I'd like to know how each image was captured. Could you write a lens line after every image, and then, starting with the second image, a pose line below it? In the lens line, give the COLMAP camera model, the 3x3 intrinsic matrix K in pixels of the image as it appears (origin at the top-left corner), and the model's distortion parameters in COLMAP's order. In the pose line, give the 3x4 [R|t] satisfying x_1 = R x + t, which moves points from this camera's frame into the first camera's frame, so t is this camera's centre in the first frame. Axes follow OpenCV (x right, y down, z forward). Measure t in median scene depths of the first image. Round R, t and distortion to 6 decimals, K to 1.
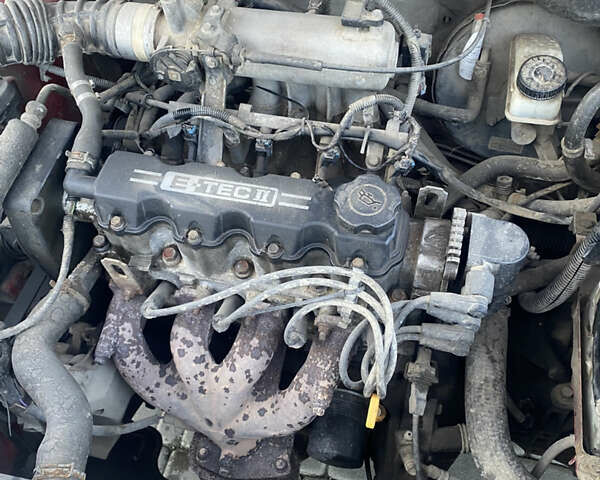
lens RADIAL K [[602.4, 0, 300.0], [0, 602.4, 240.0], [0, 0, 1]] dist [0.106059, -0.235960]
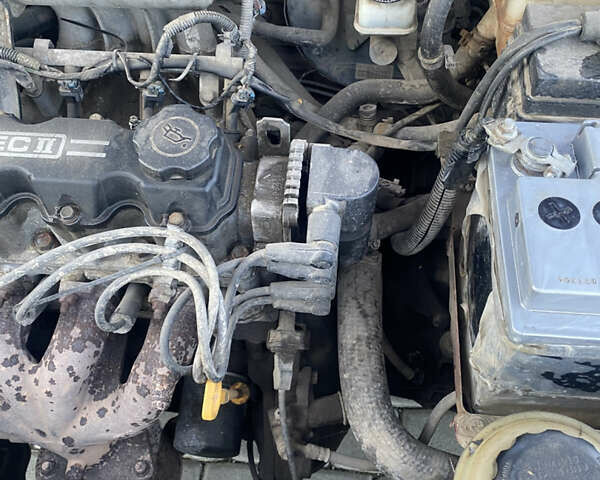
lens RADIAL K [[602.4, 0, 300.0], [0, 602.4, 240.0], [0, 0, 1]] dist [0.106059, -0.235960]
pose [[0.987525, -0.112237, 0.110439, 0.144274], [0.106111, 0.992550, 0.059877, 0.030925], [-0.116337, -0.047411, 0.992078, 0.165703]]
